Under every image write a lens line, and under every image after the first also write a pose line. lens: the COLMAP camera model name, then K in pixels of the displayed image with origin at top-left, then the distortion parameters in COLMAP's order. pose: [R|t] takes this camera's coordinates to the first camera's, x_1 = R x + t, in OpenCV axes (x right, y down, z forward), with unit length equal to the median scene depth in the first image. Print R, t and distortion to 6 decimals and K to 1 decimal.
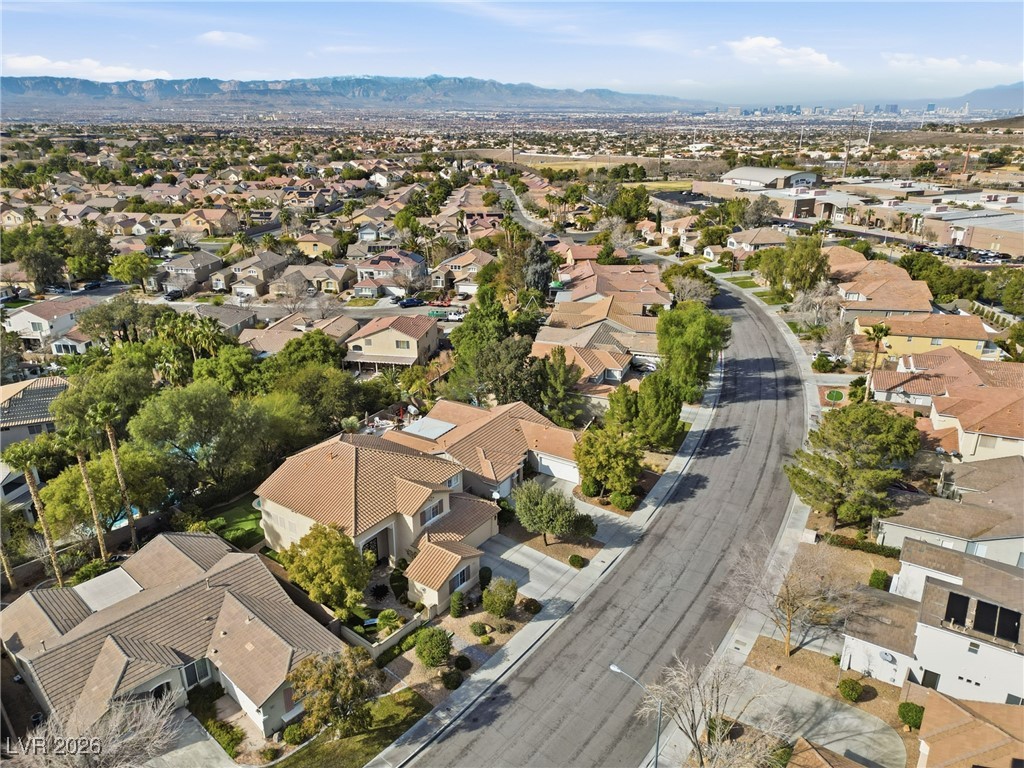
lens RADIAL K [[708.9, 0, 504.4], [0, 708.9, 376.8], [0, 0, 1]] dist [0.065666, -0.063631]
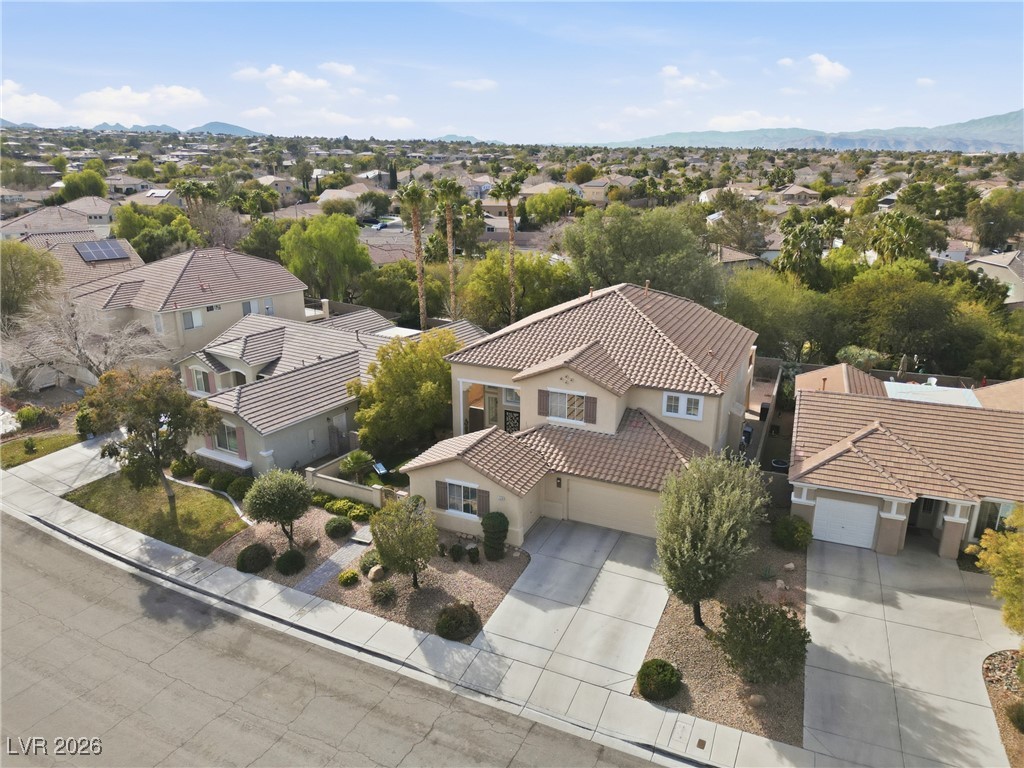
lens RADIAL K [[708.9, 0, 511.4], [0, 708.9, 386.4], [0, 0, 1]] dist [0.065666, -0.063631]
pose [[0.188942, 0.307588, -0.932572, 0.349109], [-0.339457, 0.911589, 0.231892, 0.059372], [0.921450, 0.272754, 0.276651, 0.723615]]
